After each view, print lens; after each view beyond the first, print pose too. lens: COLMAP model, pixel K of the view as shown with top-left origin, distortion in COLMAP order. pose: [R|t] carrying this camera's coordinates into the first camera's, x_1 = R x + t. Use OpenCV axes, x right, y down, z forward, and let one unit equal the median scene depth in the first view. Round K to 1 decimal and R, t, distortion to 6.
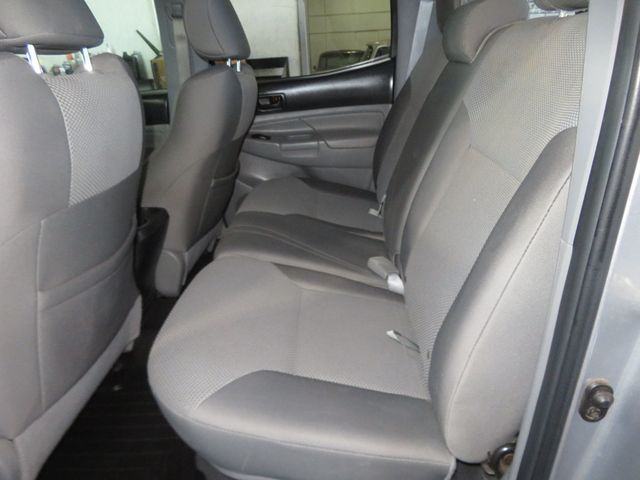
lens RADIAL K [[452.9, 0, 319.7], [0, 452.9, 281.0], [0, 0, 1]] dist [-0.005657, 0.000850]
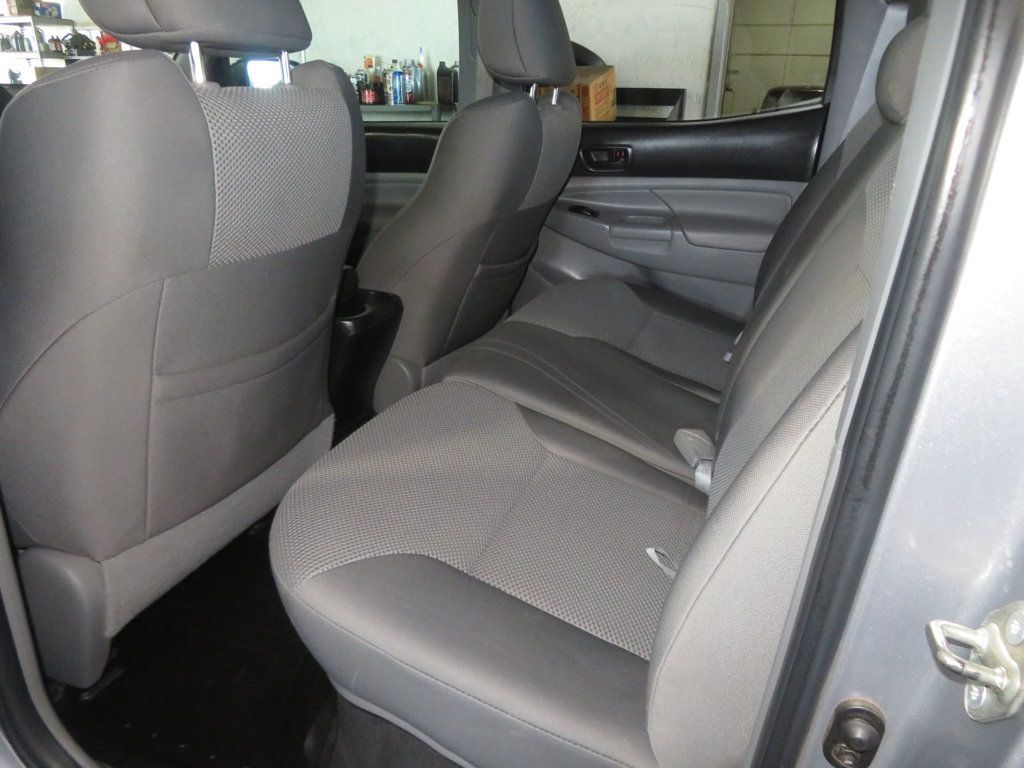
lens RADIAL K [[724.6, 0, 511.6], [0, 724.6, 449.6], [0, 0, 1]] dist [-0.005657, 0.000850]
pose [[0.943708, 0.208900, -0.256468, 0.124245], [-0.206572, 0.977758, 0.036301, -0.010079], [0.258347, 0.018721, 0.965871, 0.003201]]
